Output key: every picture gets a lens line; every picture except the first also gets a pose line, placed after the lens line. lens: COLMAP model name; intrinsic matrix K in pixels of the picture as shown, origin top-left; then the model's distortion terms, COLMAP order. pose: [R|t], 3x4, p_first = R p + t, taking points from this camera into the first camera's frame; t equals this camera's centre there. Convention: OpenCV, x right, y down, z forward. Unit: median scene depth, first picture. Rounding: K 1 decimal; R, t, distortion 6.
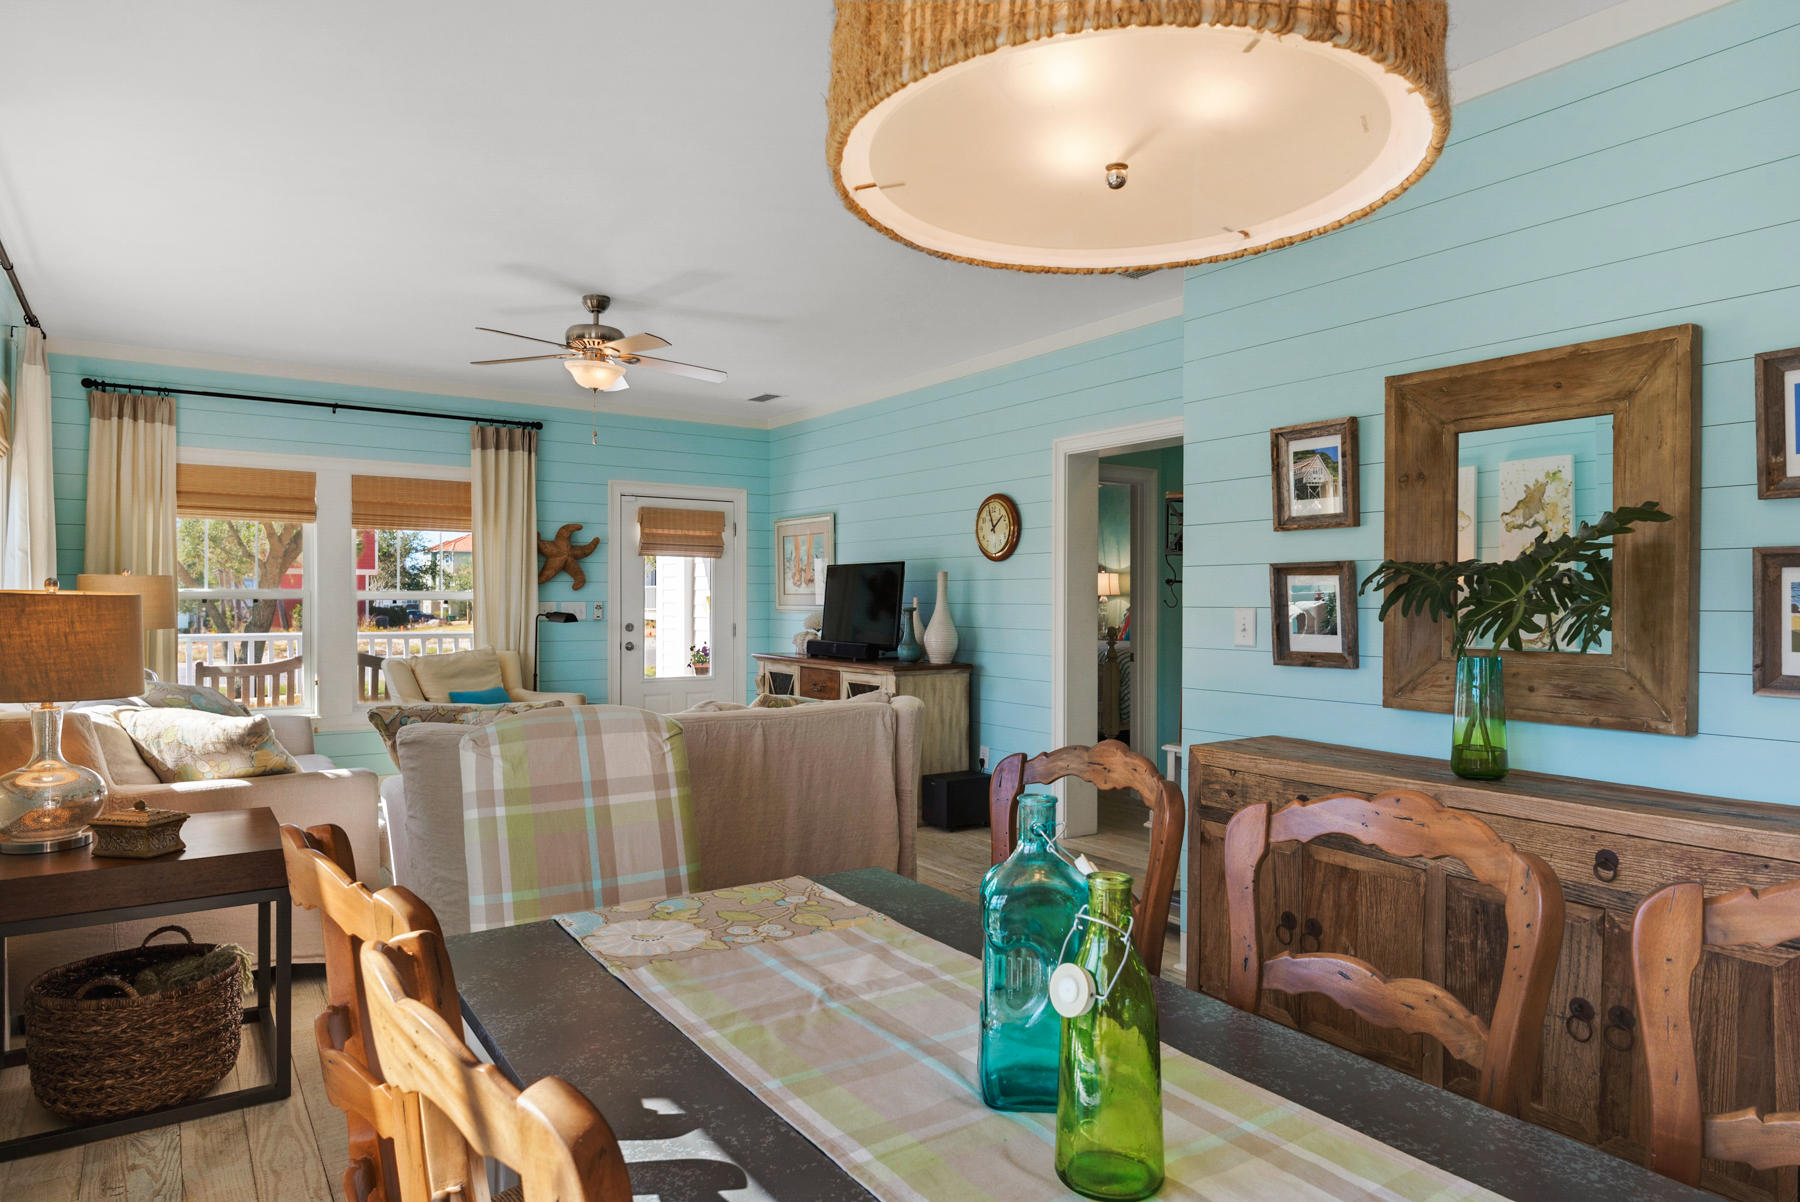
lens RADIAL K [[1088.9, 0, 900.0], [0, 1088.9, 601.0], [0, 0, 1]] dist [0.000867, -0.000862]
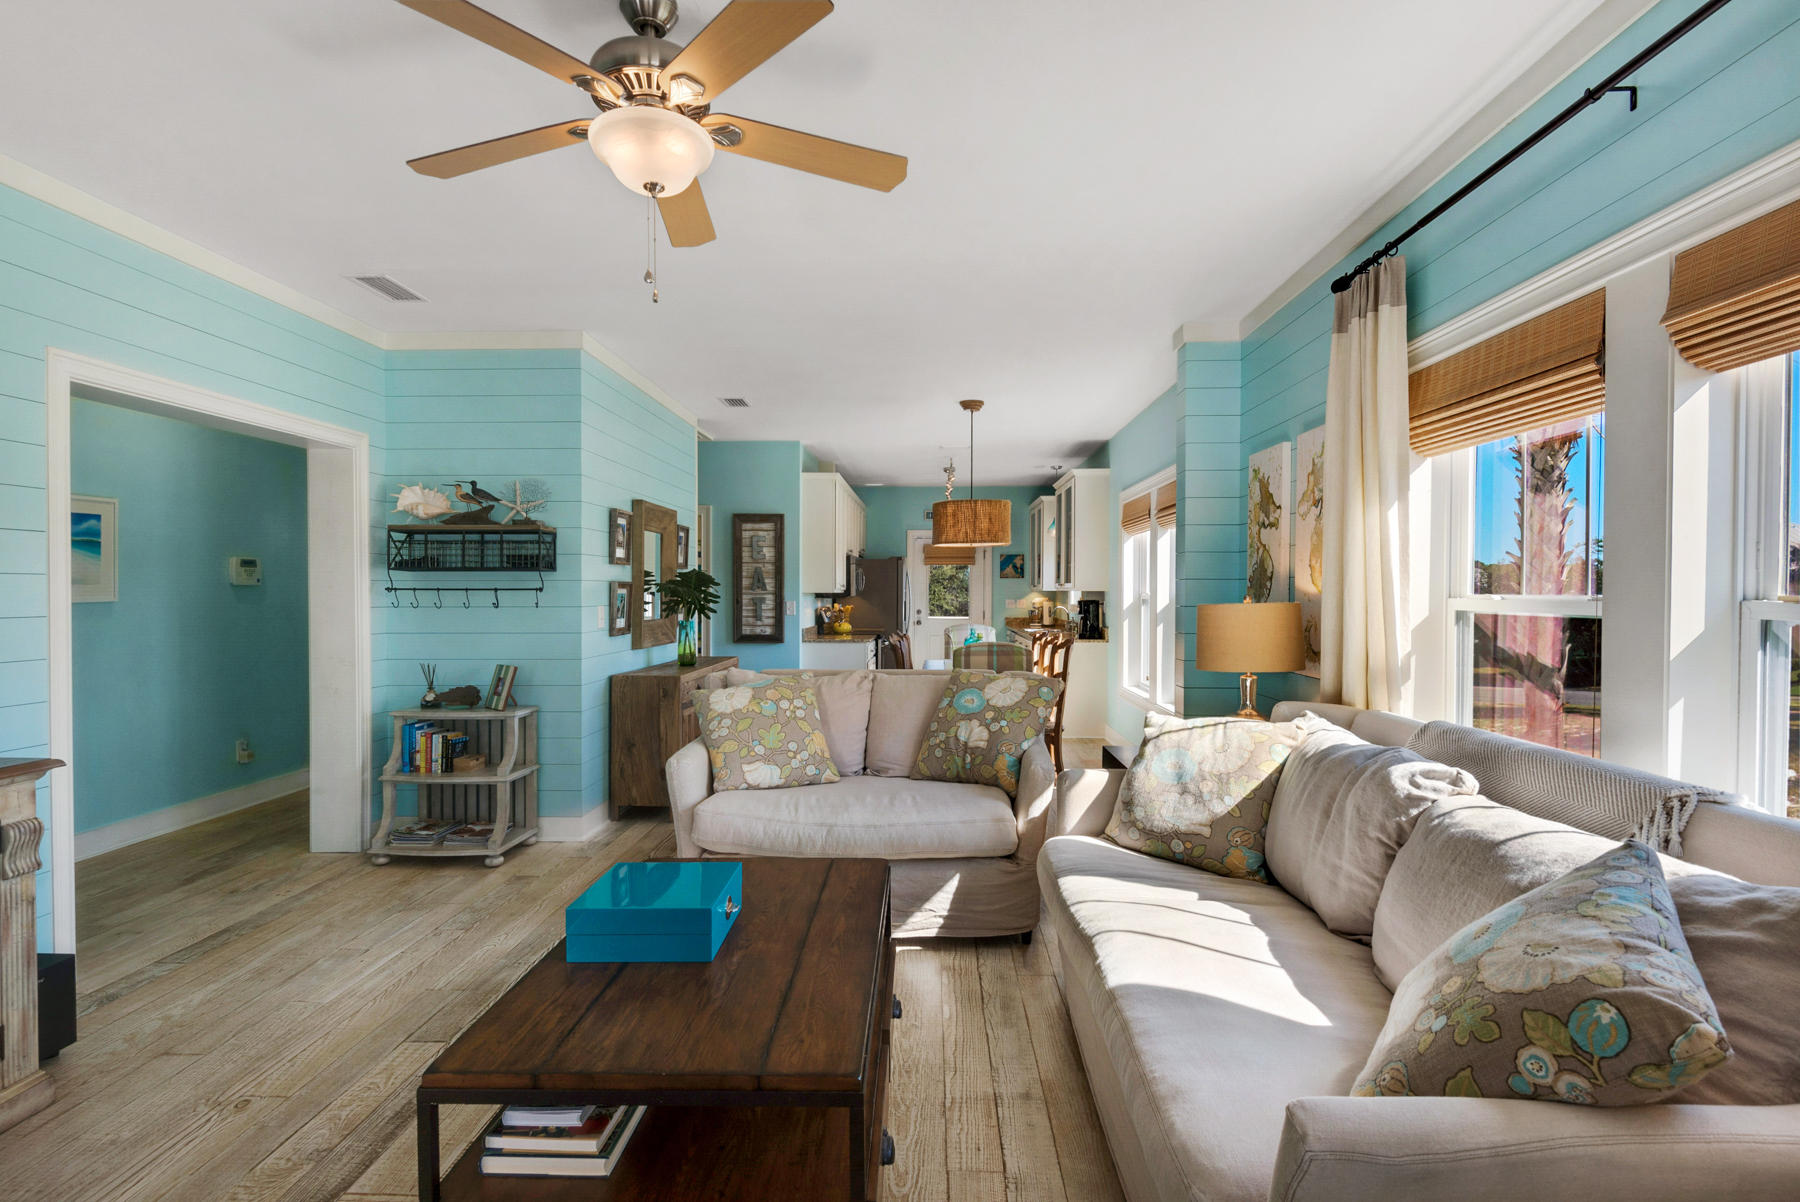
lens RADIAL K [[857.9, 0, 900.0], [0, 857.9, 601.0], [0, 0, 1]] dist [0.028236, -0.017370]
pose [[-0.804064, -0.009348, 0.594469, -0.958232], [-0.000515, 0.999887, 0.015026, -0.024833], [-0.594542, 0.011776, -0.803978, 1.985475]]
